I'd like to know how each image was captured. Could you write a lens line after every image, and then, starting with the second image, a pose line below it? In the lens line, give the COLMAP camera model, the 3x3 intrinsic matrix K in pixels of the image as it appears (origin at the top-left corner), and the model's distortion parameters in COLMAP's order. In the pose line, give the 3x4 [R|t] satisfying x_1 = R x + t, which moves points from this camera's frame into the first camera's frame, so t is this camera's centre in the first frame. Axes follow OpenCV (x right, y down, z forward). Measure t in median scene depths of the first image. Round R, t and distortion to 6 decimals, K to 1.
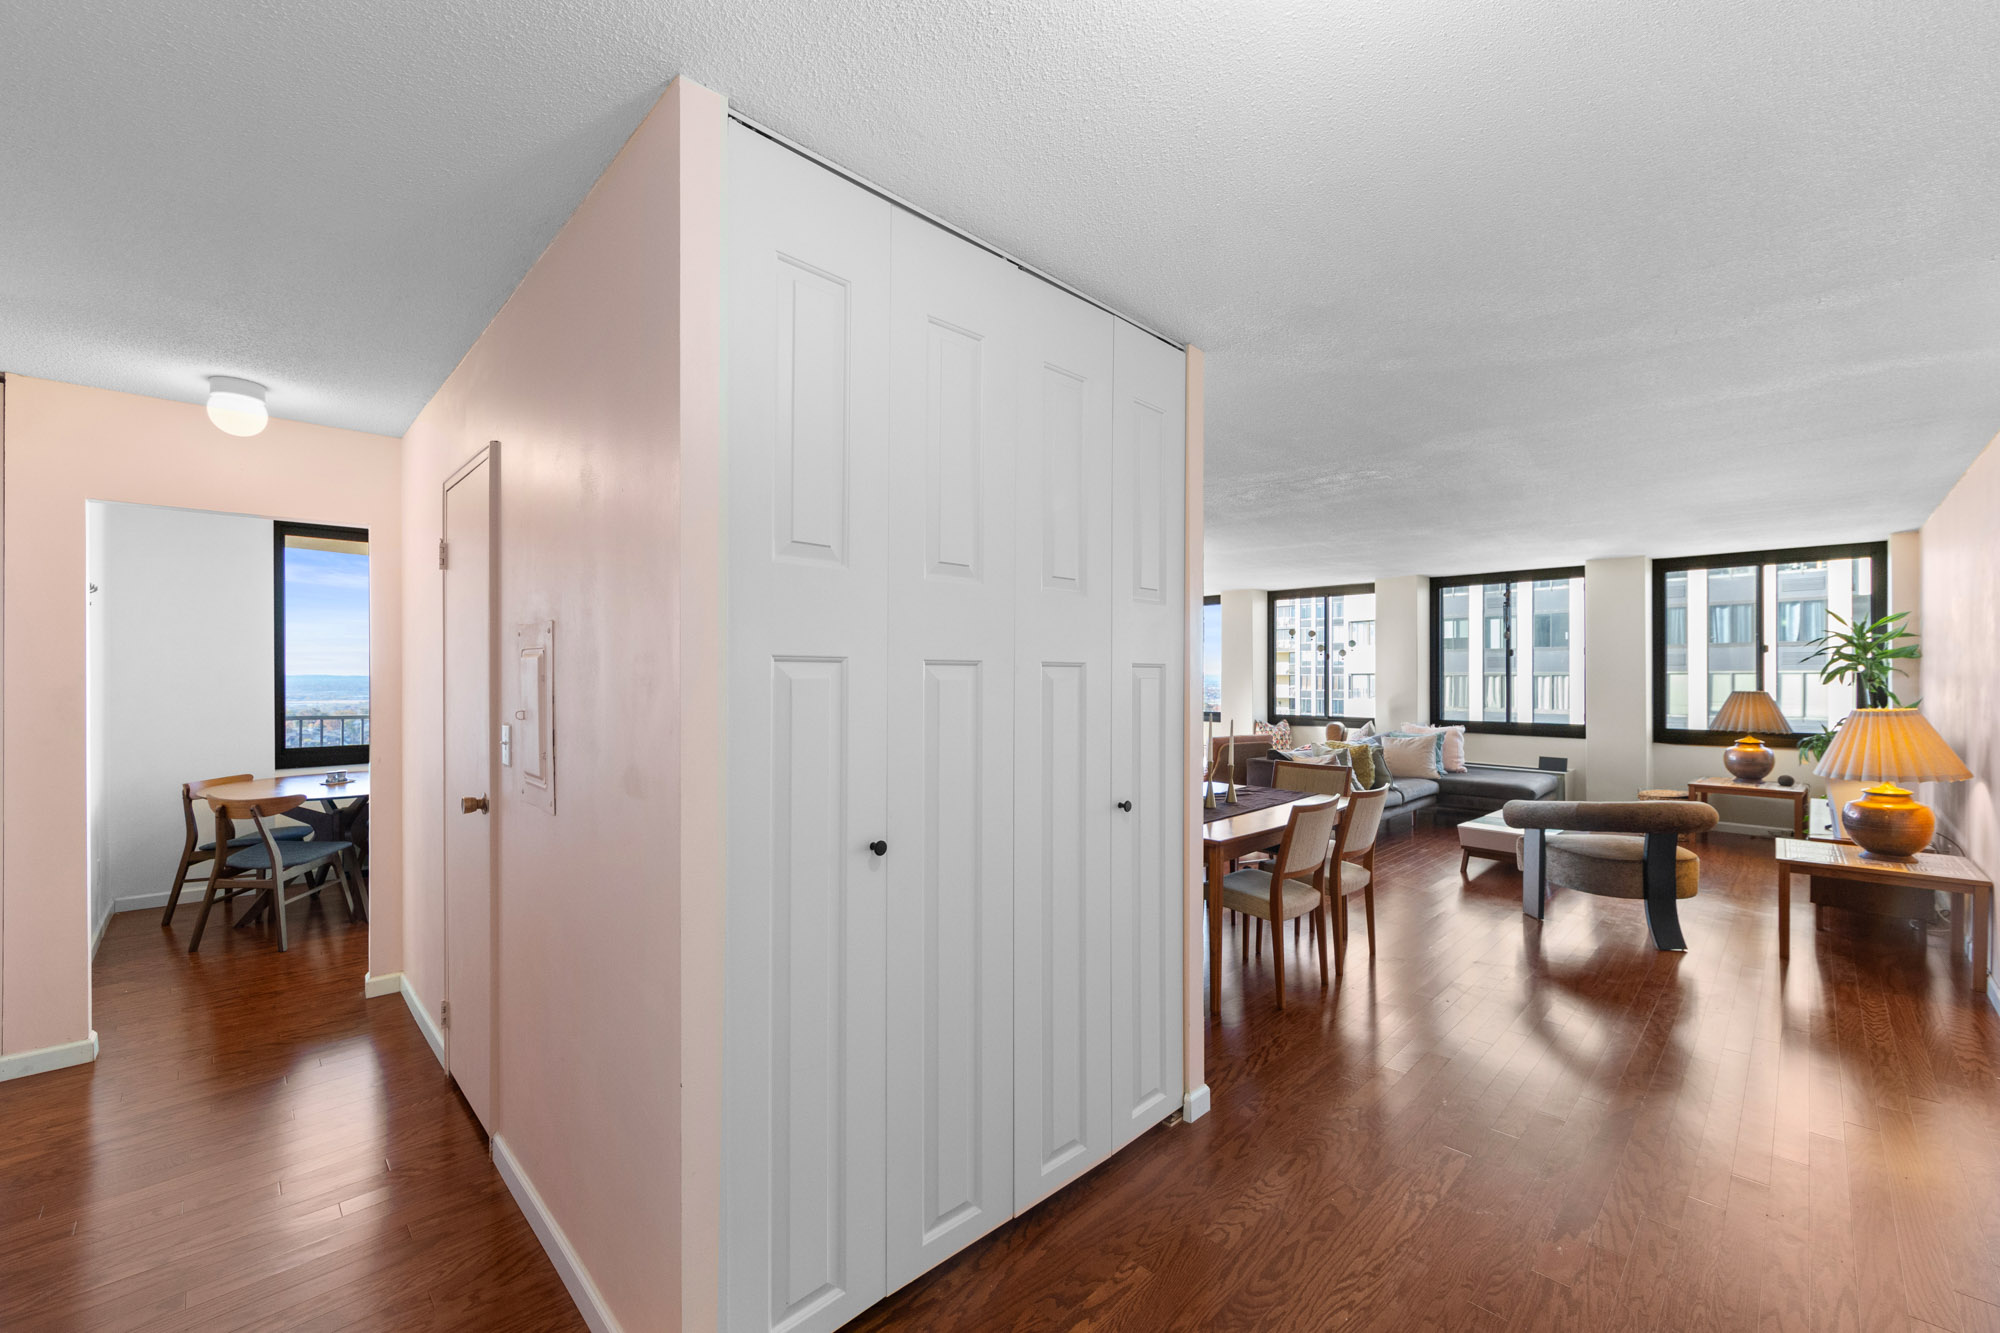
lens RADIAL K [[792.9, 0, 996.3], [0, 792.9, 677.9], [0, 0, 1]] dist [-0.001578, -0.001068]
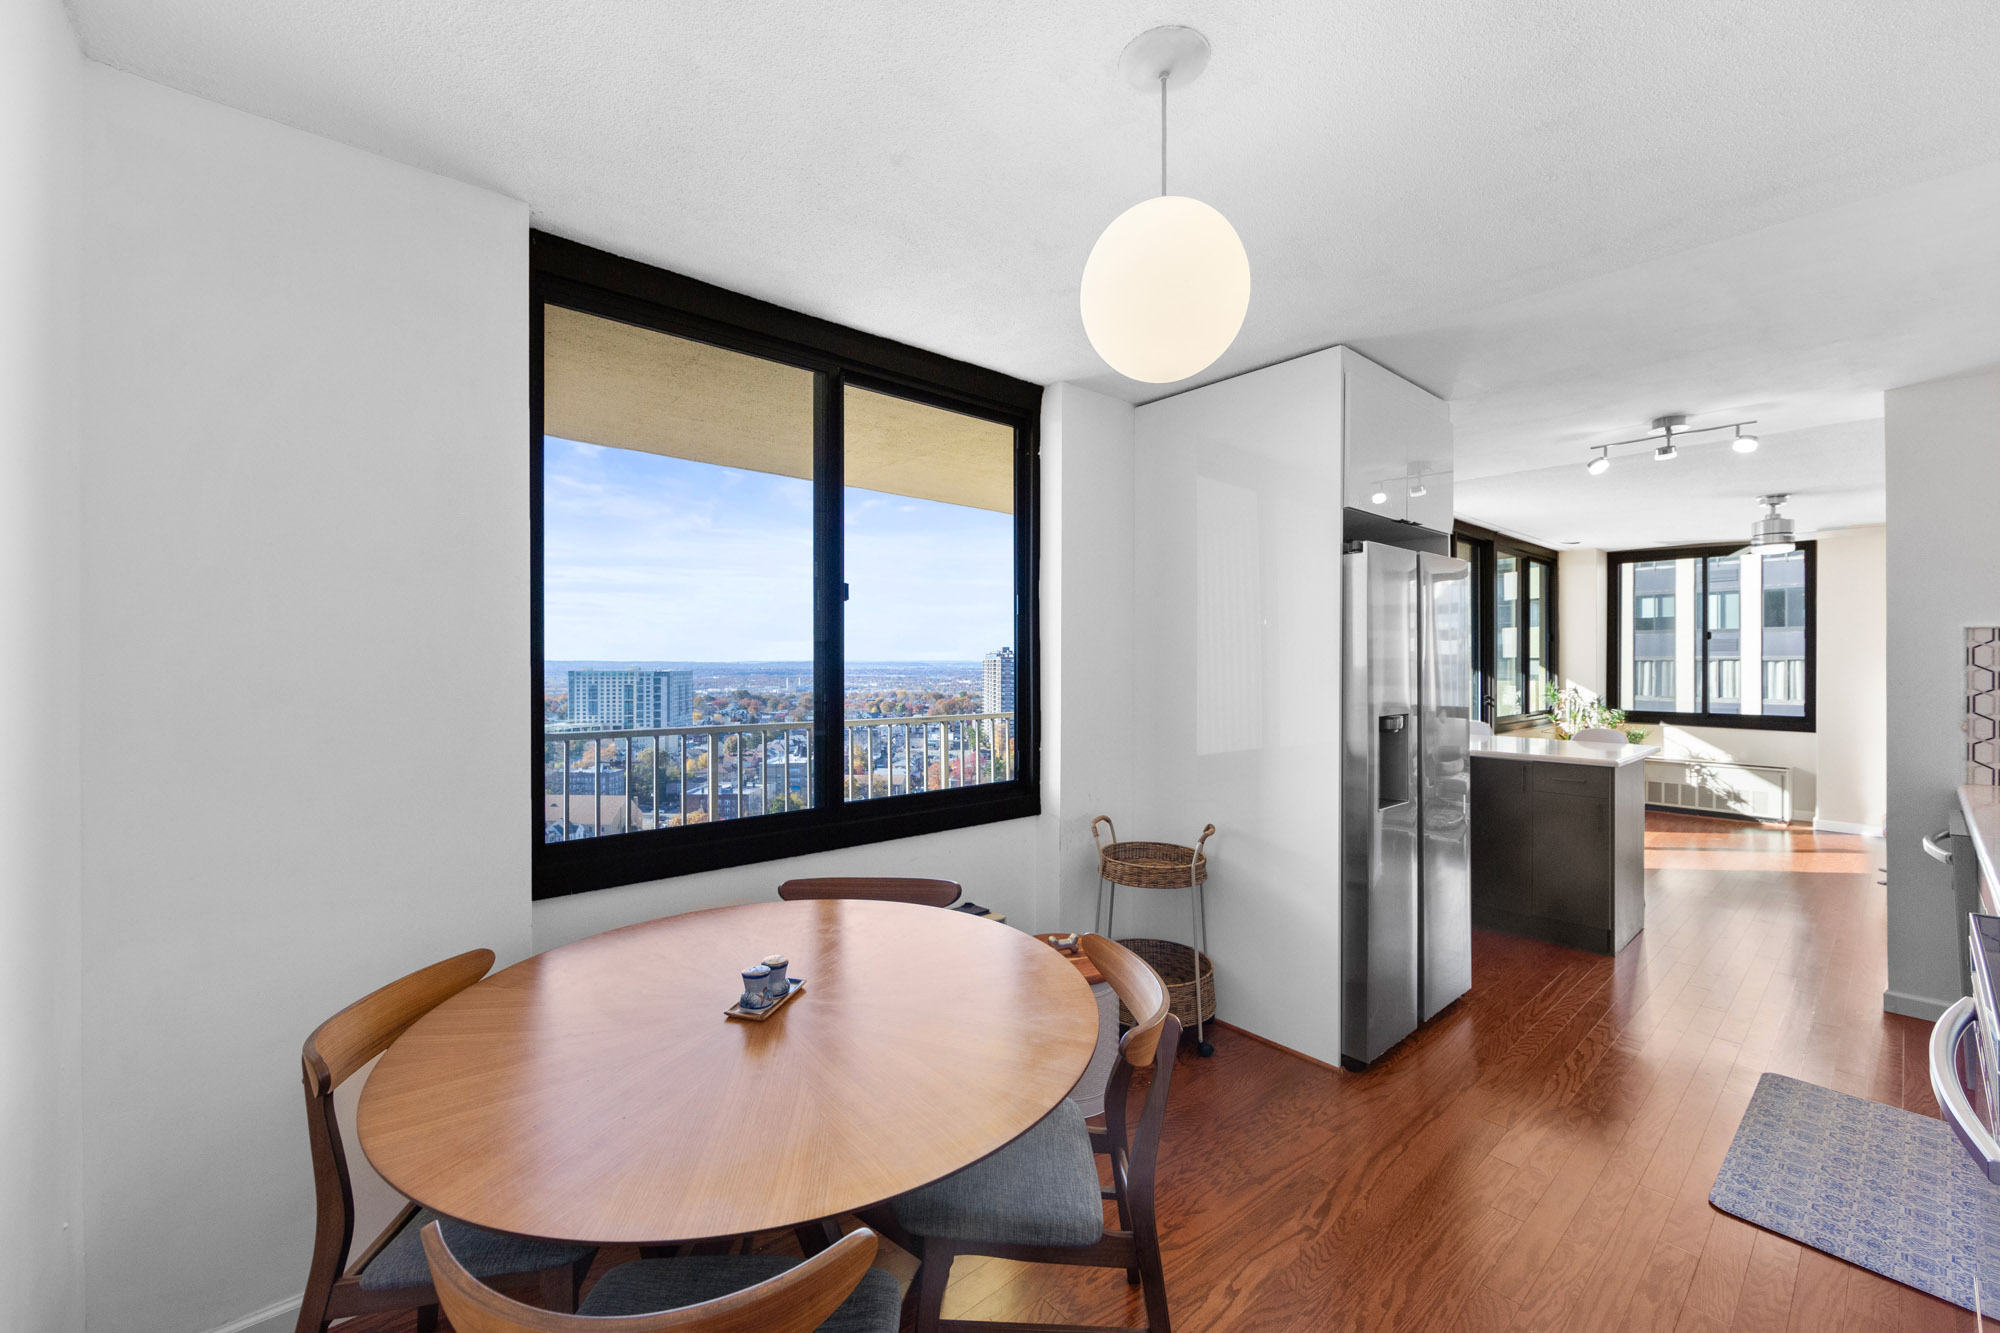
lens RADIAL K [[792.9, 0, 996.8], [0, 792.9, 658.3], [0, 0, 1]] dist [-0.001578, -0.001068]
pose [[0.997869, -0.000089, -0.065245, -0.499717], [-0.000281, 0.999984, -0.005668, -0.000030], [0.065245, 0.005675, 0.997853, 0.490965]]
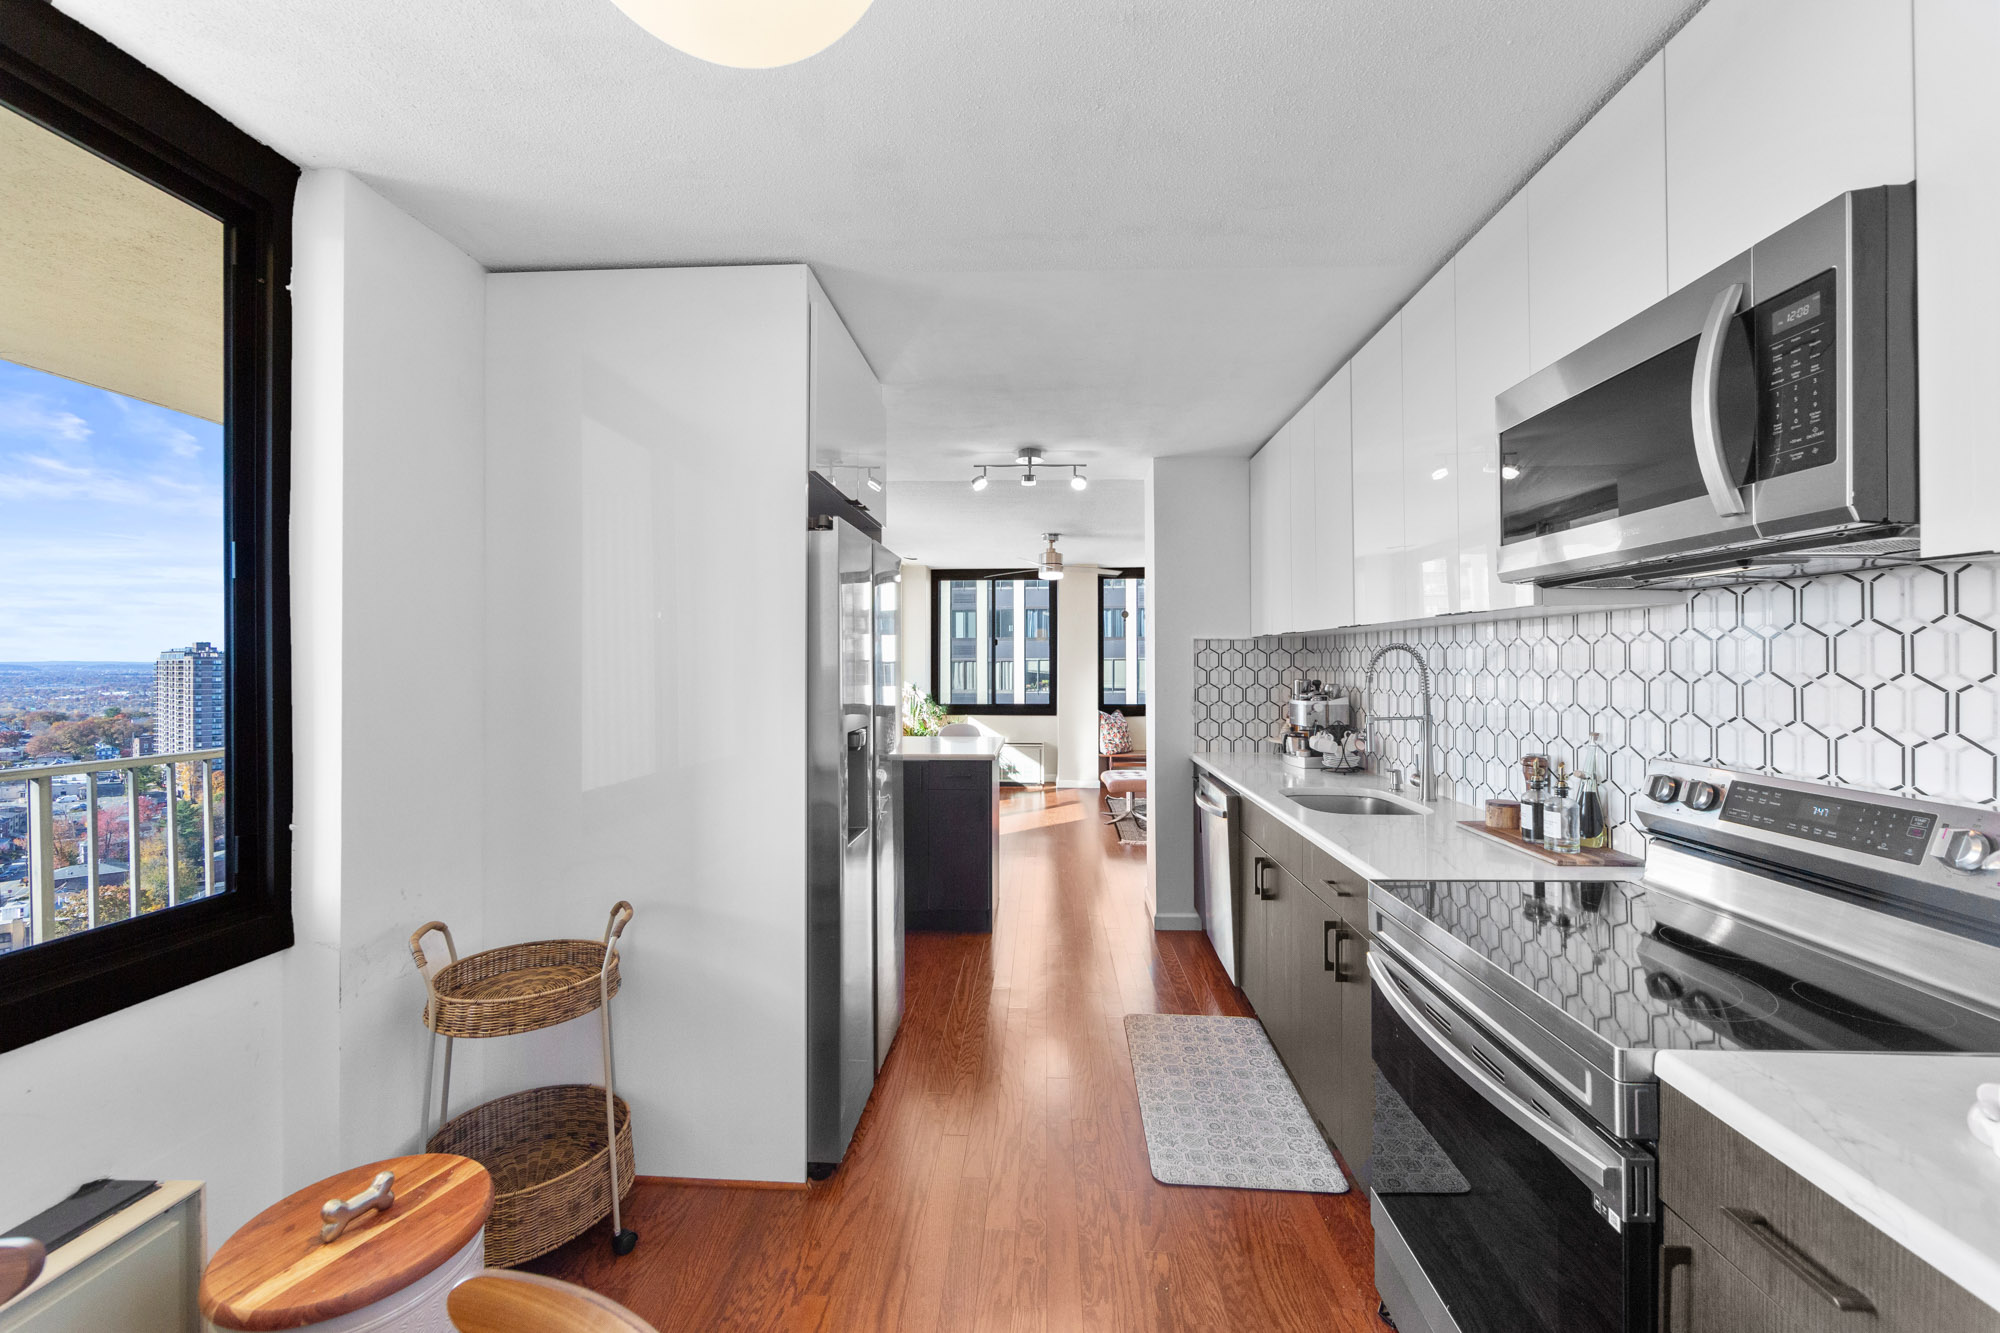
lens RADIAL K [[792.9, 0, 1004.5], [0, 792.9, 662.0], [0, 0, 1]] dist [-0.001578, -0.001068]
pose [[0.739787, -0.000070, 0.672841, -0.506366], [0.001536, 0.999998, -0.001585, -0.001565], [-0.672839, 0.002206, 0.739785, 0.614722]]
